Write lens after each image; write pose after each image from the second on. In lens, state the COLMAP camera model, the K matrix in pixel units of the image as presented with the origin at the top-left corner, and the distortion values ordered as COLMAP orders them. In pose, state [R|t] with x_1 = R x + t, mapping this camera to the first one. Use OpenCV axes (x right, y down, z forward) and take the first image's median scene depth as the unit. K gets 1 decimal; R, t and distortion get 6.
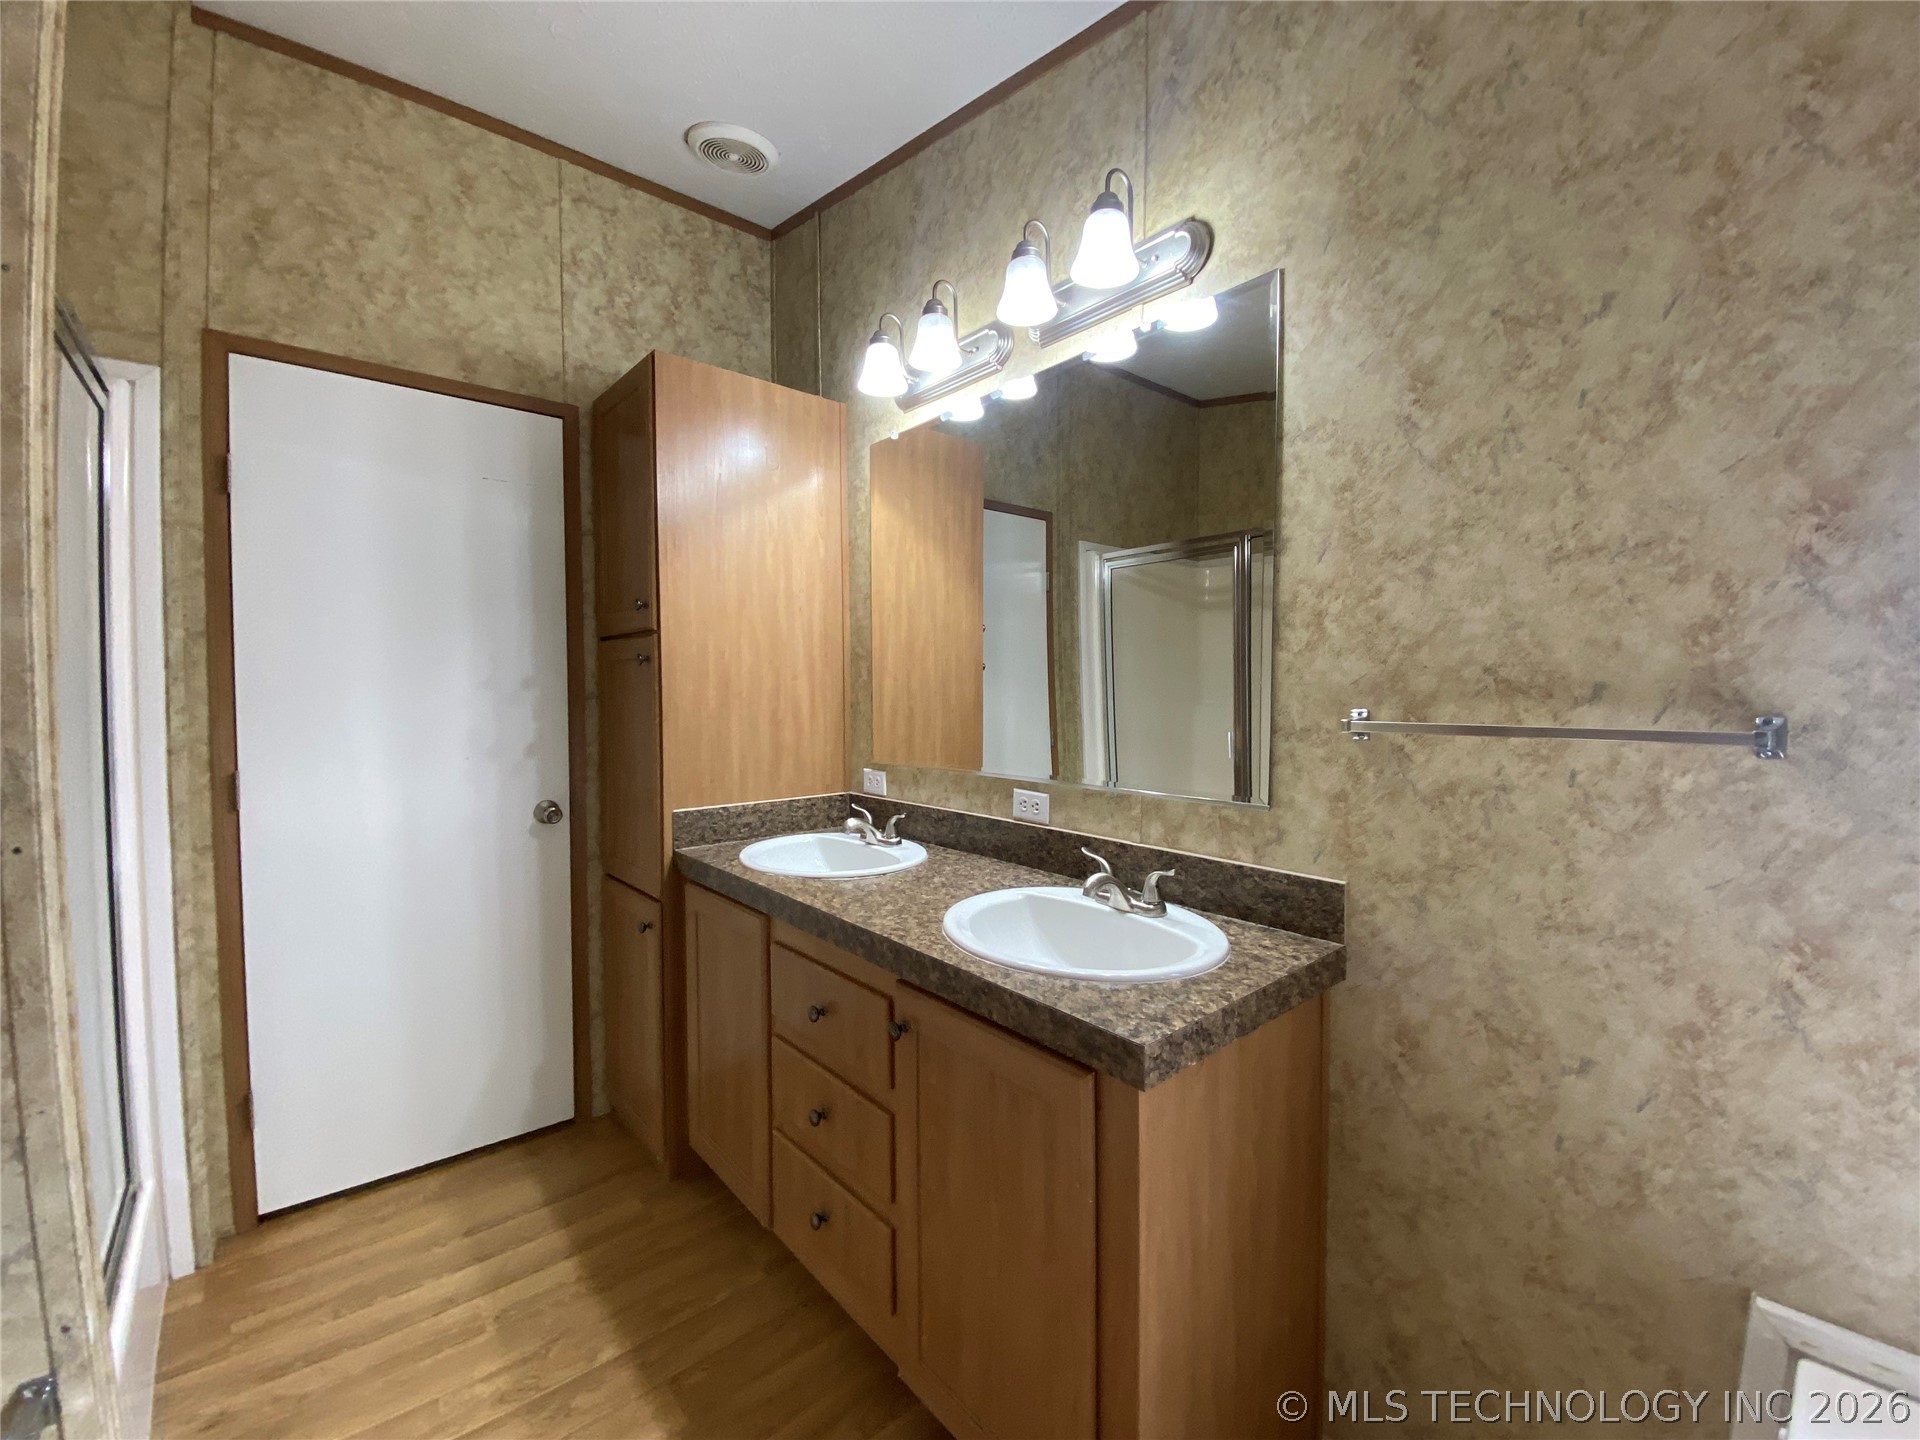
lens RADIAL K [[766.2, 0, 965.1], [0, 766.2, 722.8], [0, 0, 1]] dist [0.032444, -0.028703]
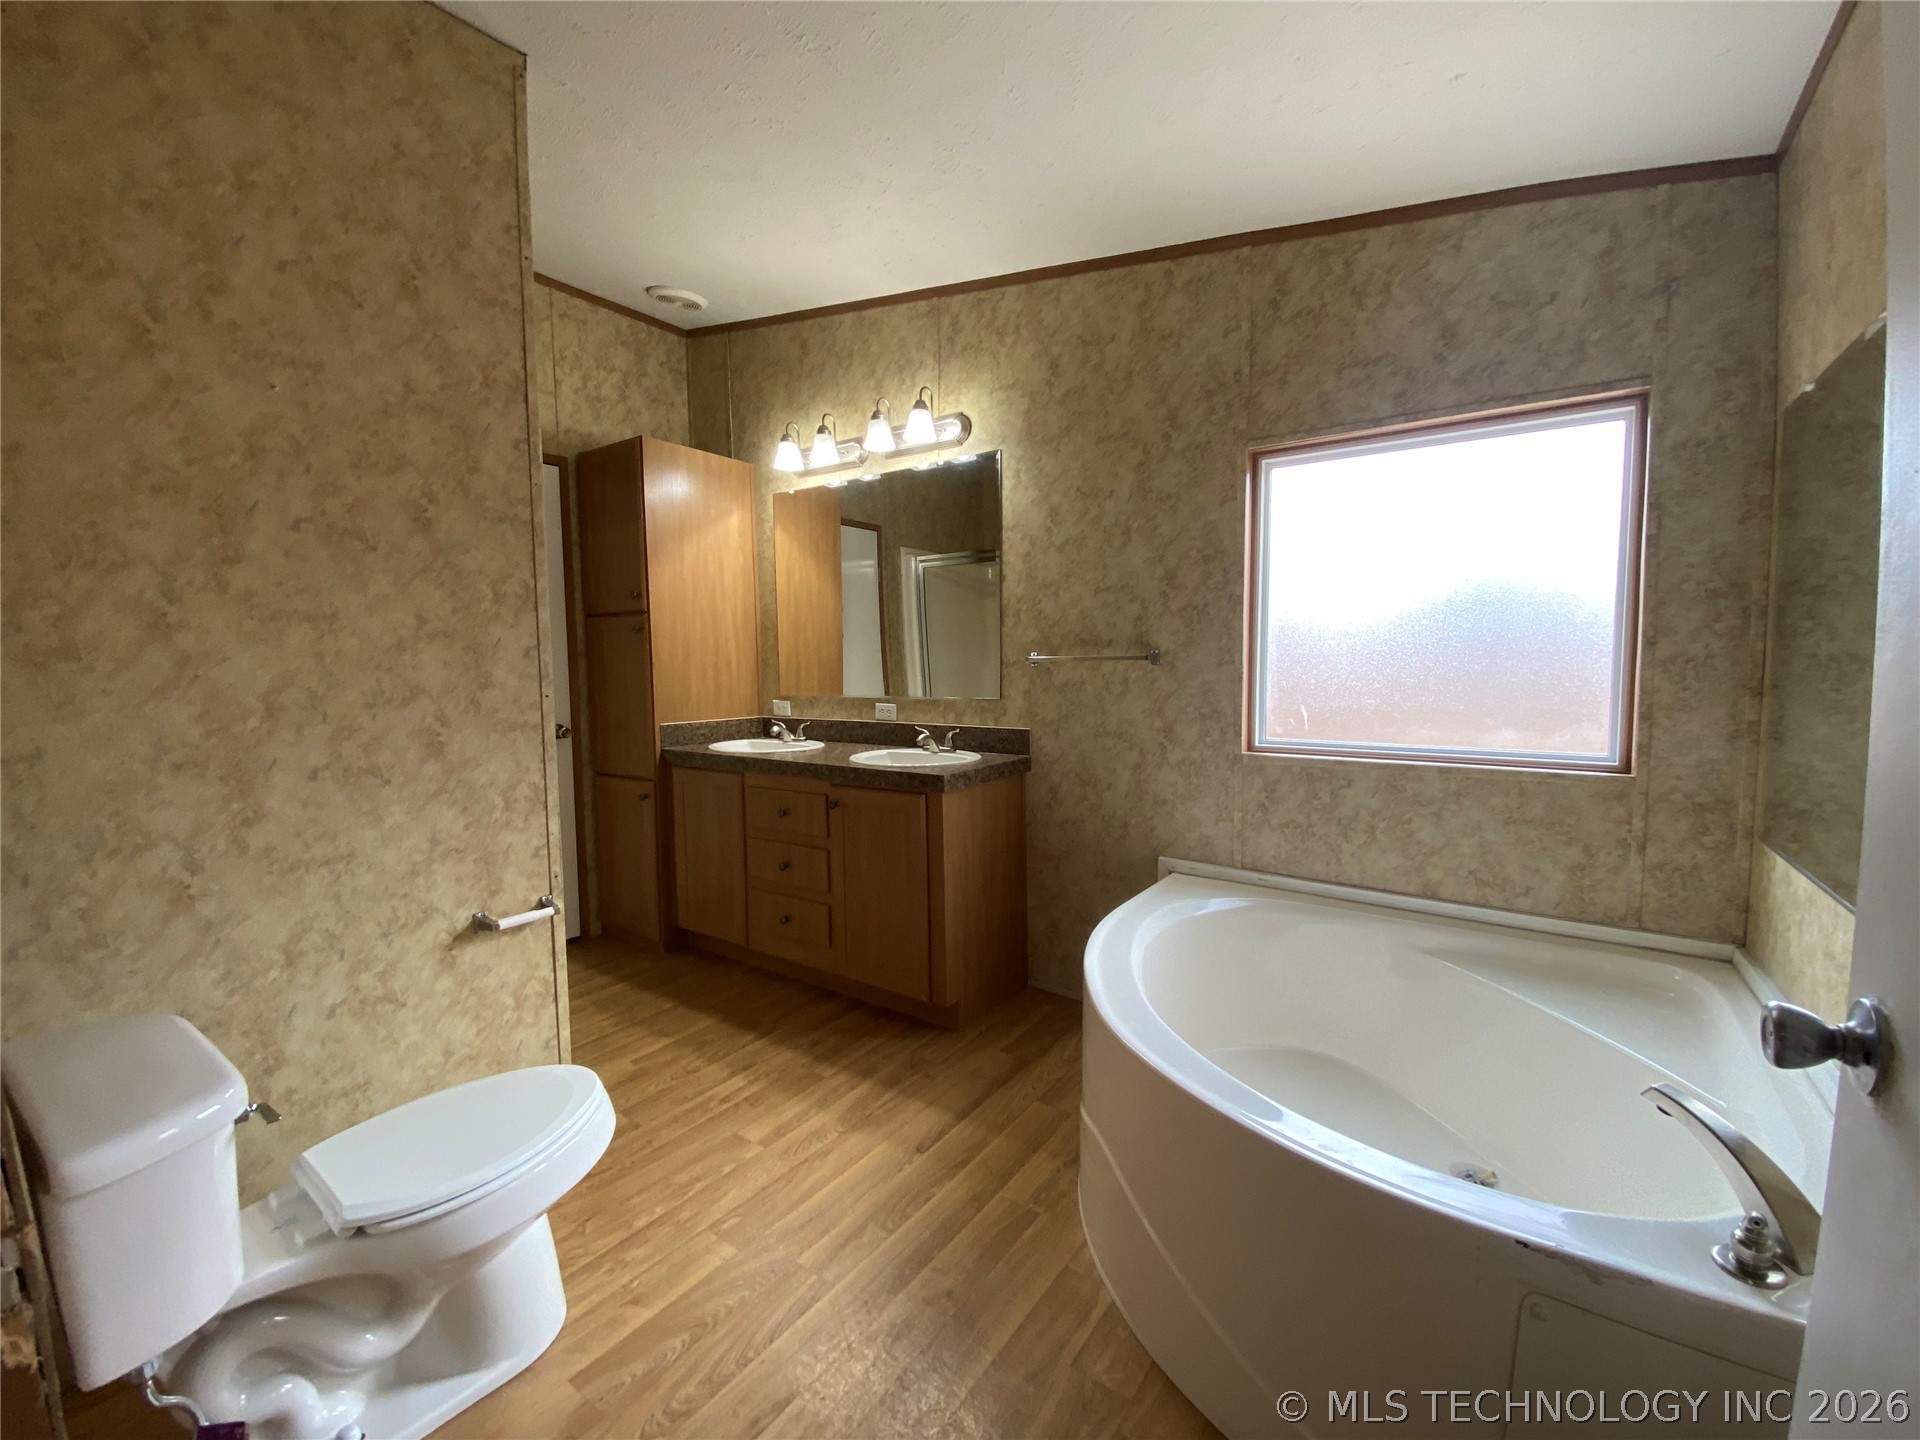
lens RADIAL K [[766.2, 0, 965.1], [0, 766.2, 722.8], [0, 0, 1]] dist [0.032444, -0.028703]
pose [[0.970103, -0.026734, 0.241218, -0.165075], [0.018180, 0.999127, 0.037617, 0.068909], [-0.242013, -0.032107, 0.969742, -0.788291]]
